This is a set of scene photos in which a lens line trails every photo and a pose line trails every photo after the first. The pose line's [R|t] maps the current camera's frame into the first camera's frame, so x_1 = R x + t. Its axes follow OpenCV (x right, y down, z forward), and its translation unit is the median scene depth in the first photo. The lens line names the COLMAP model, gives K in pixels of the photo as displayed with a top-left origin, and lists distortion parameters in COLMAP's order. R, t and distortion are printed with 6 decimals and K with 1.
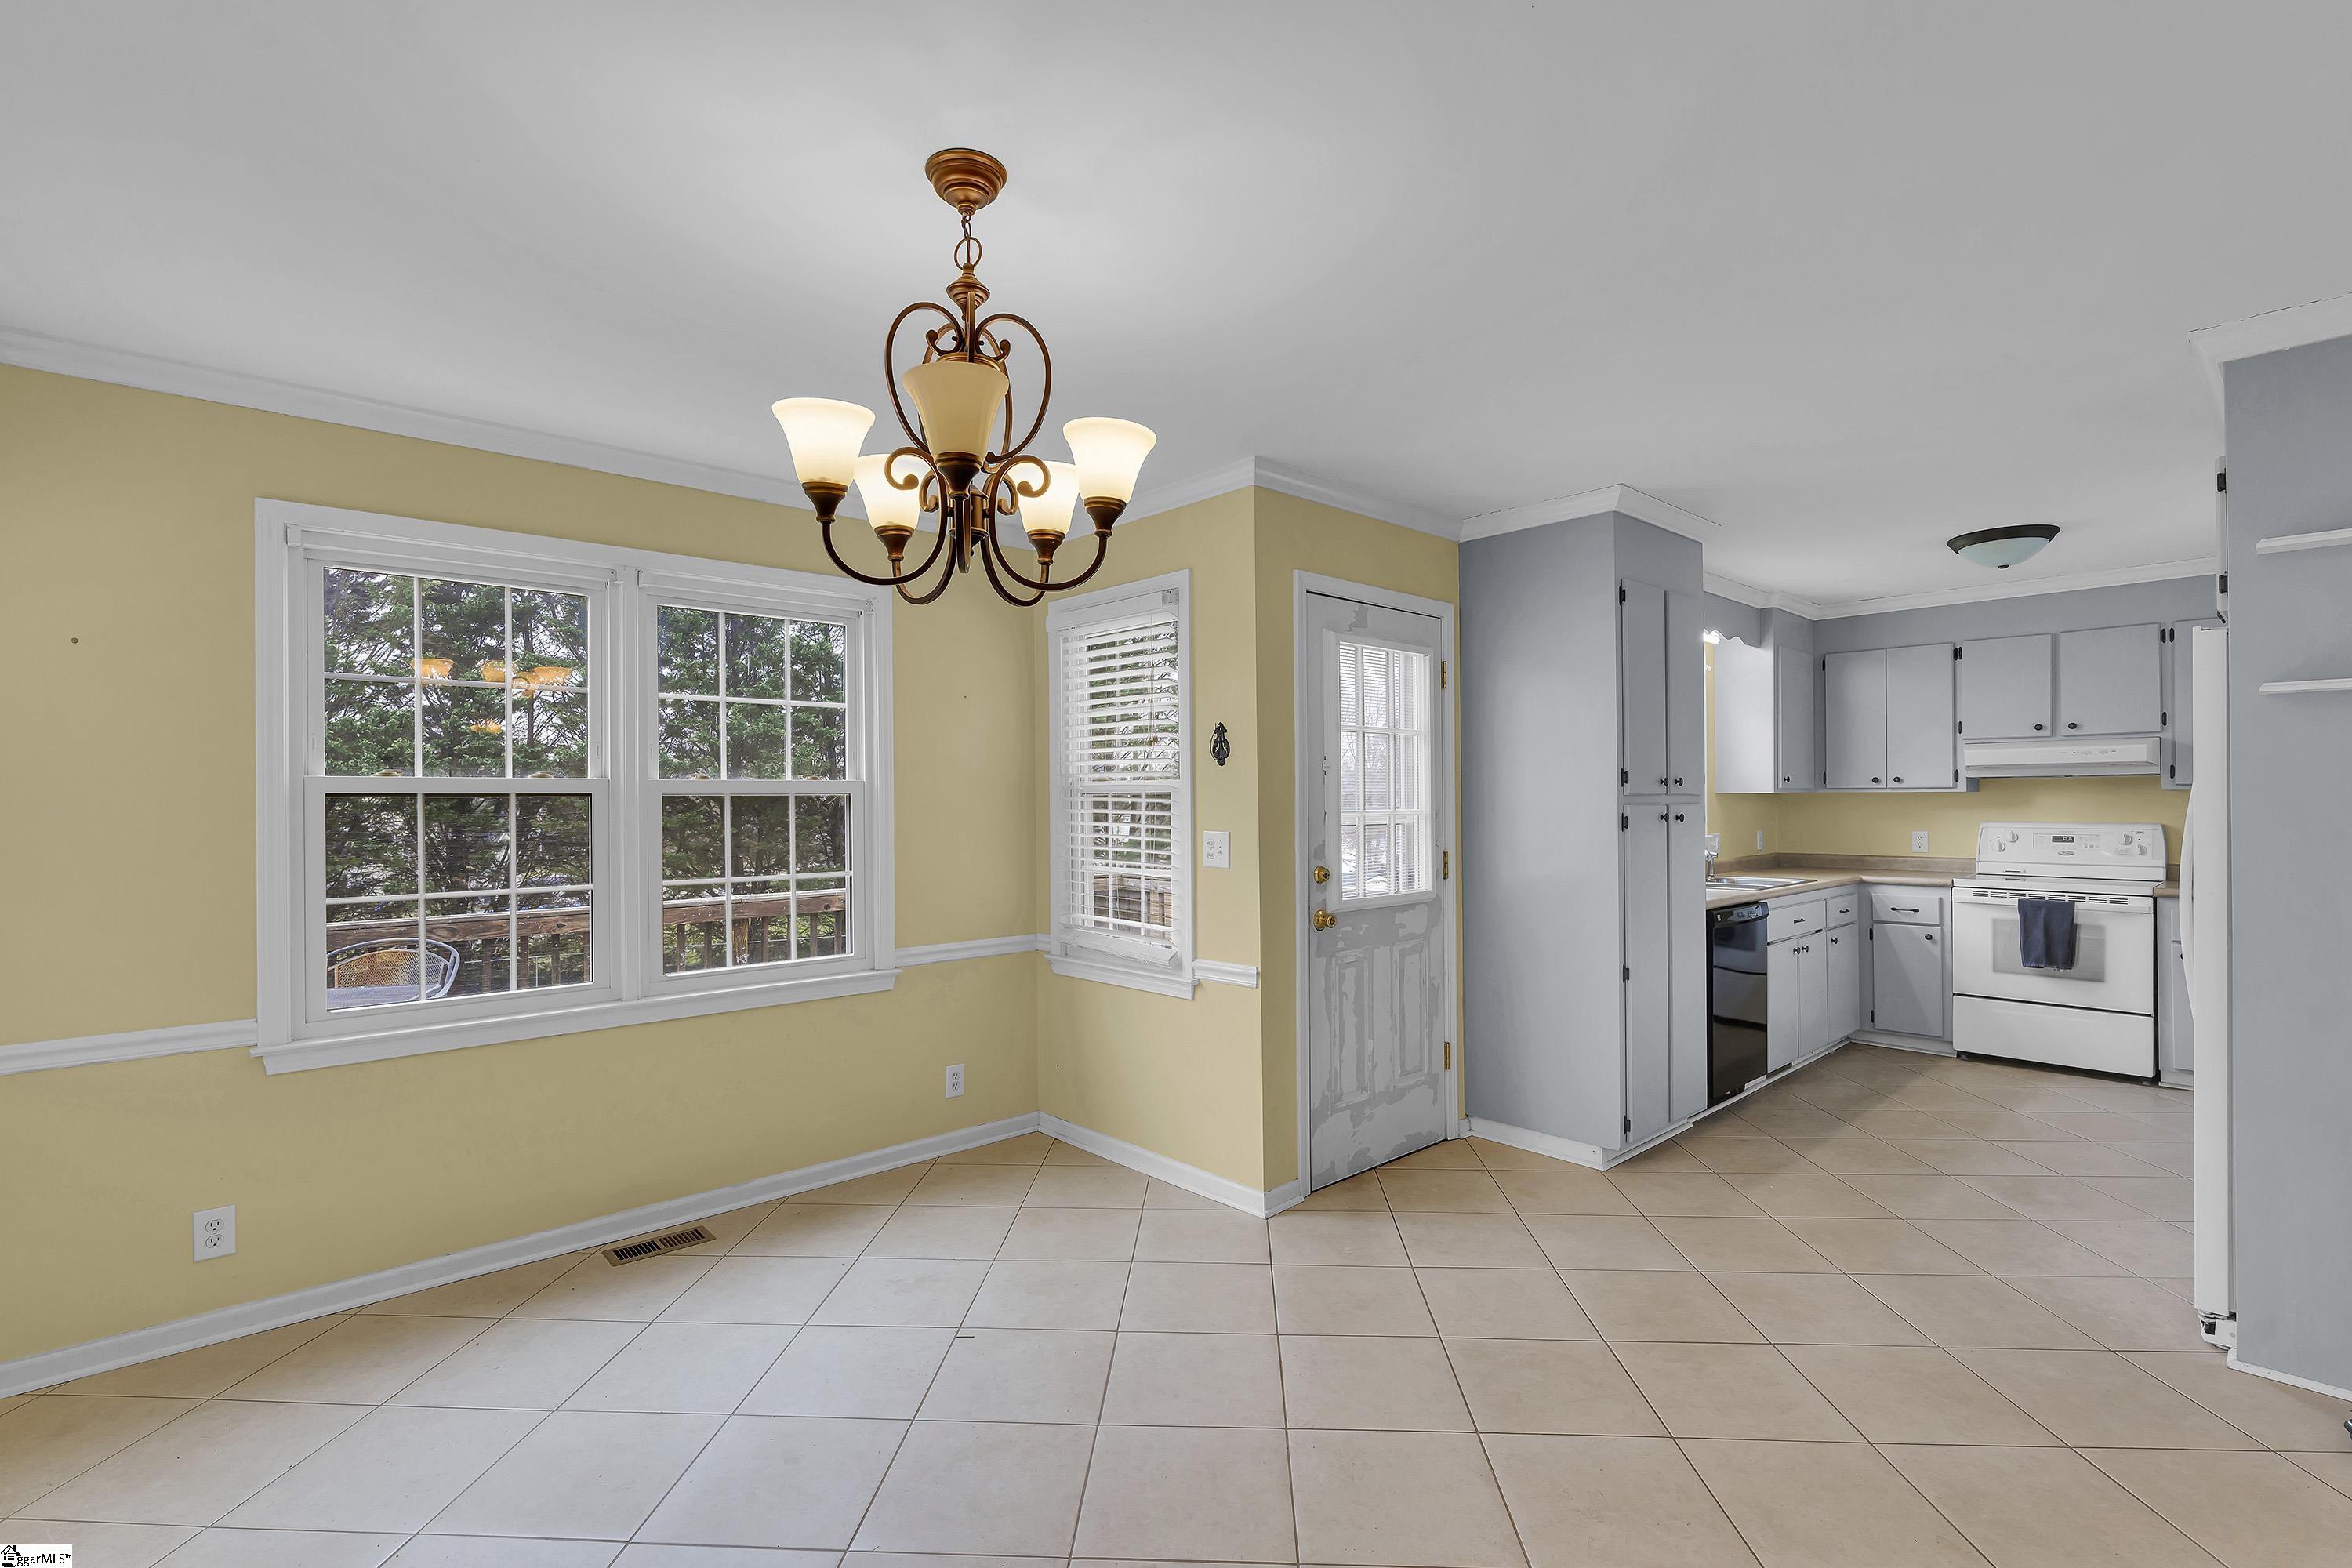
lens RADIAL K [[1057.9, 0, 1181.2], [0, 1057.9, 795.9], [0, 0, 1]] dist [-0.007336, 0.001012]
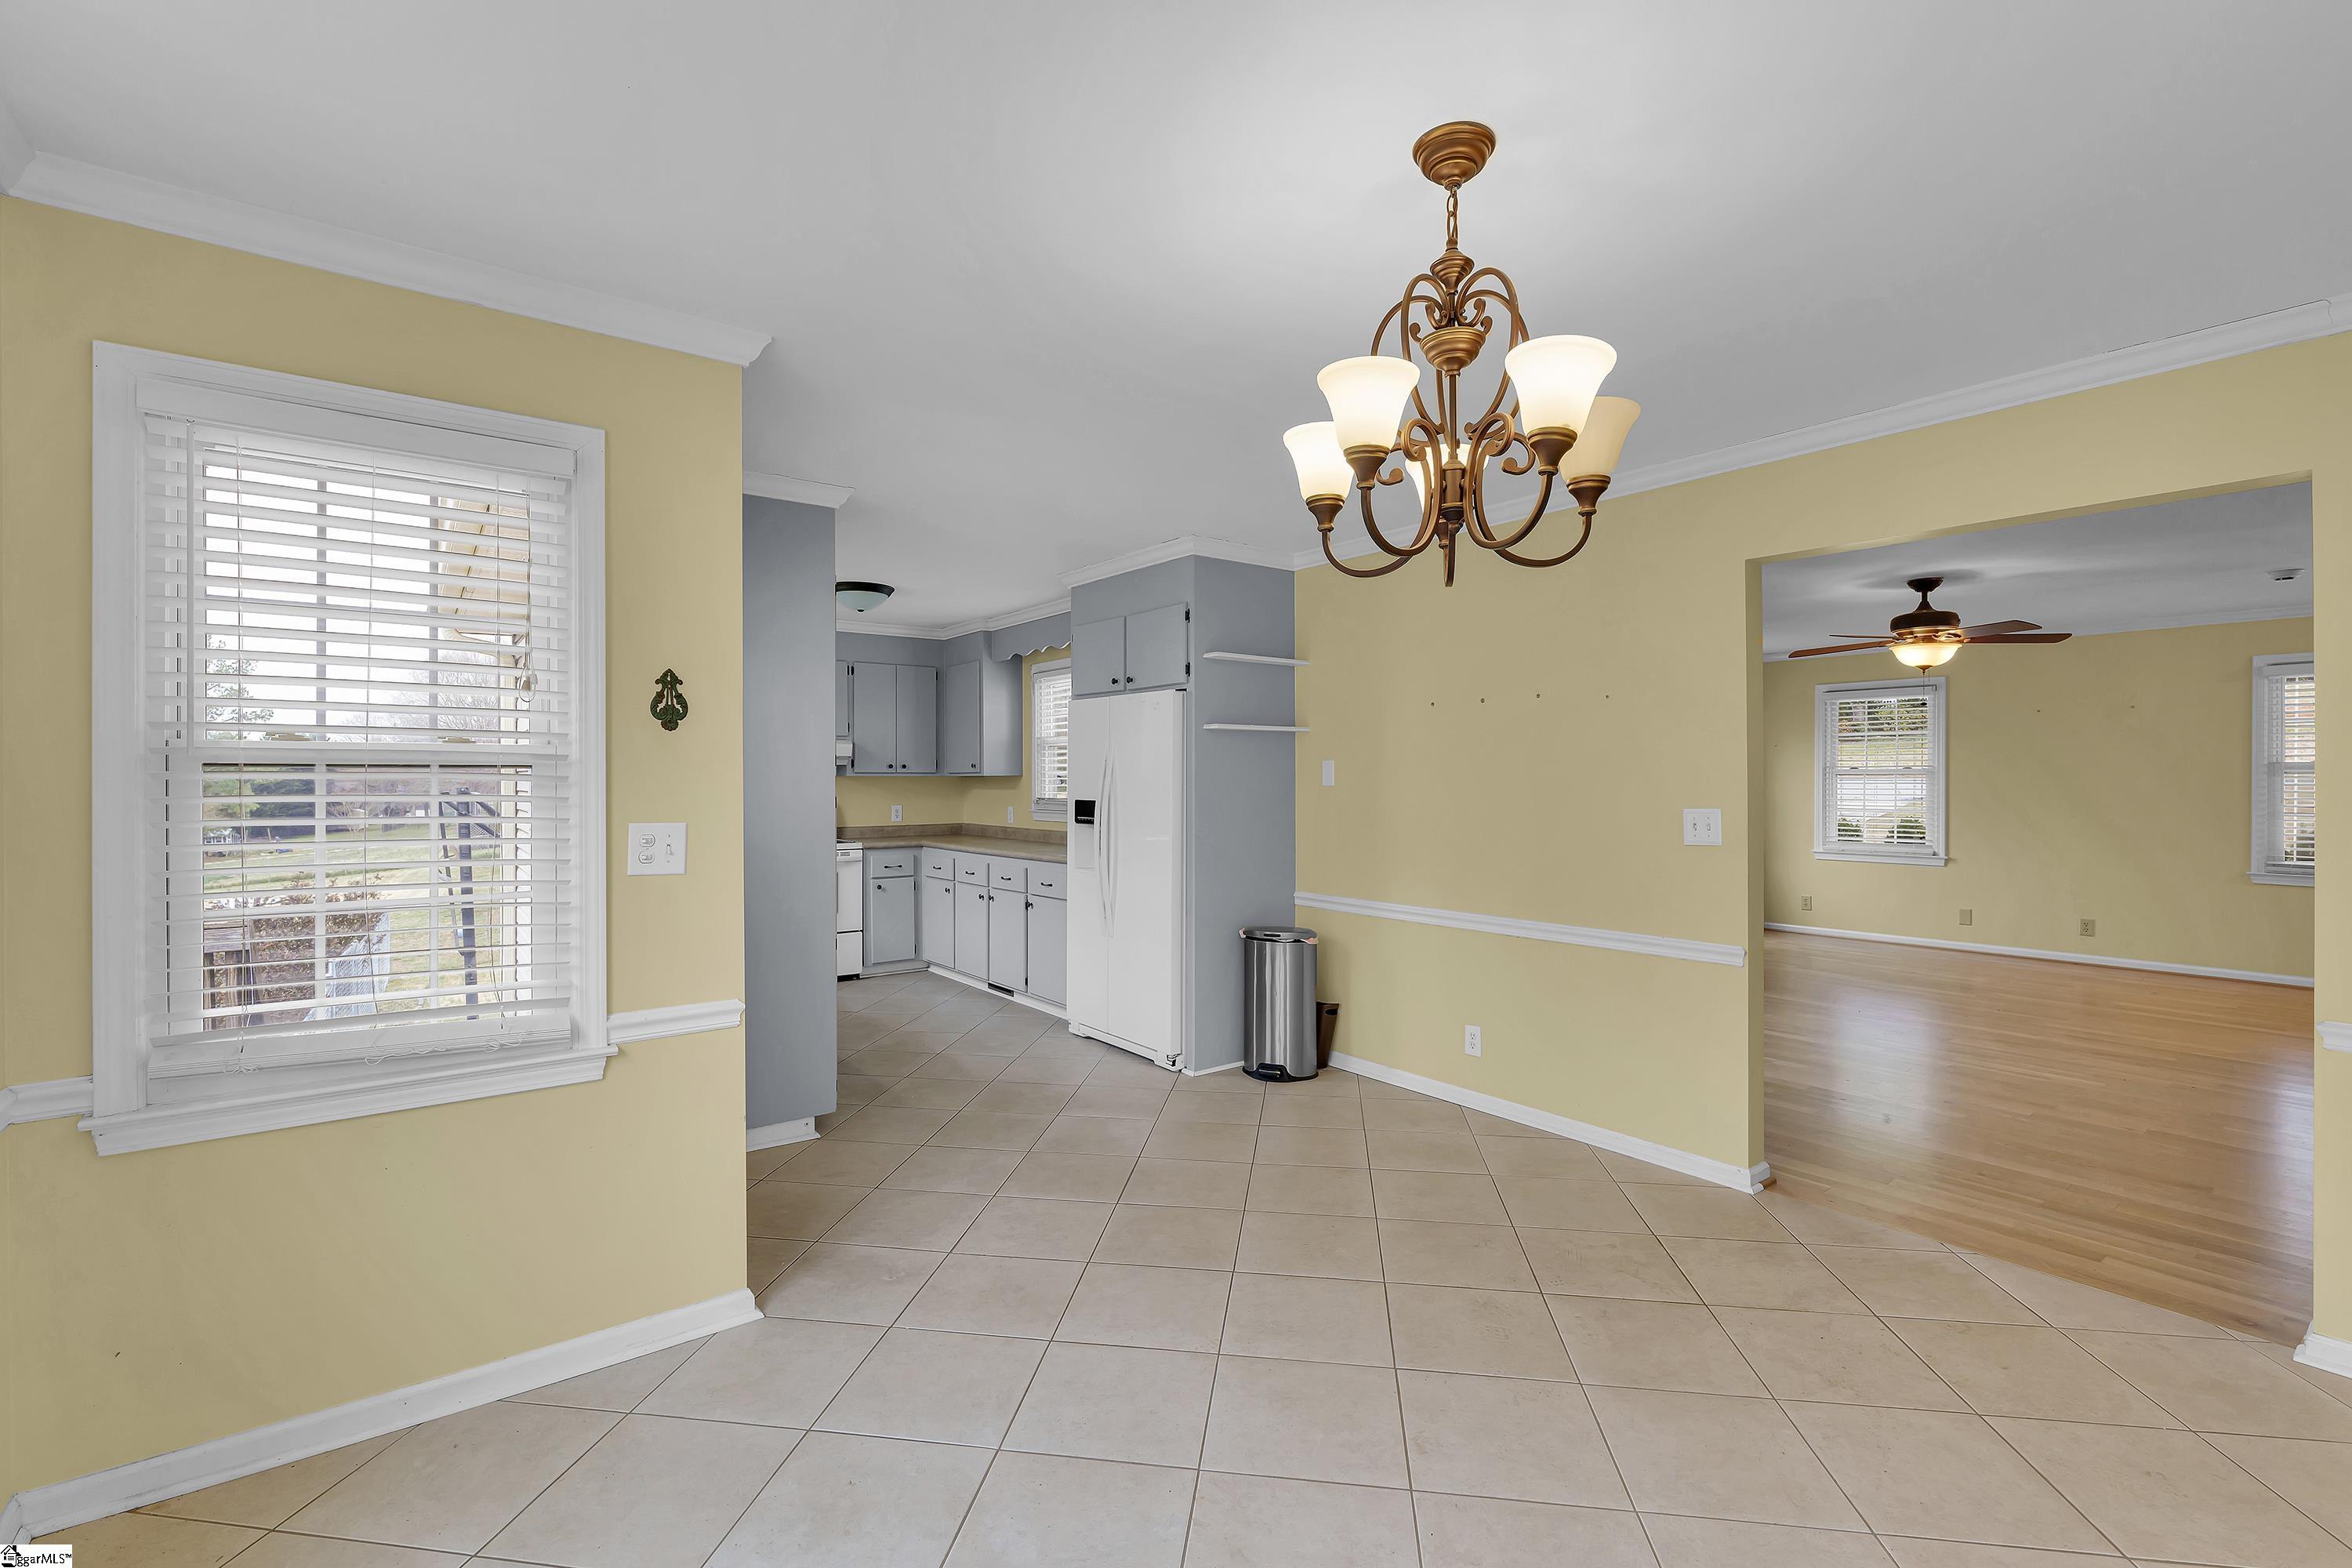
lens RADIAL K [[1020.4, 0, 1165.0], [0, 1020.4, 775.8], [0, 0, 1]] dist [-0.007850, 0.000366]
pose [[0.101526, 0.009447, 0.994788, -0.407119], [-0.004717, 0.999948, -0.009015, 0.004355], [-0.994822, -0.003777, 0.101565, 0.401800]]
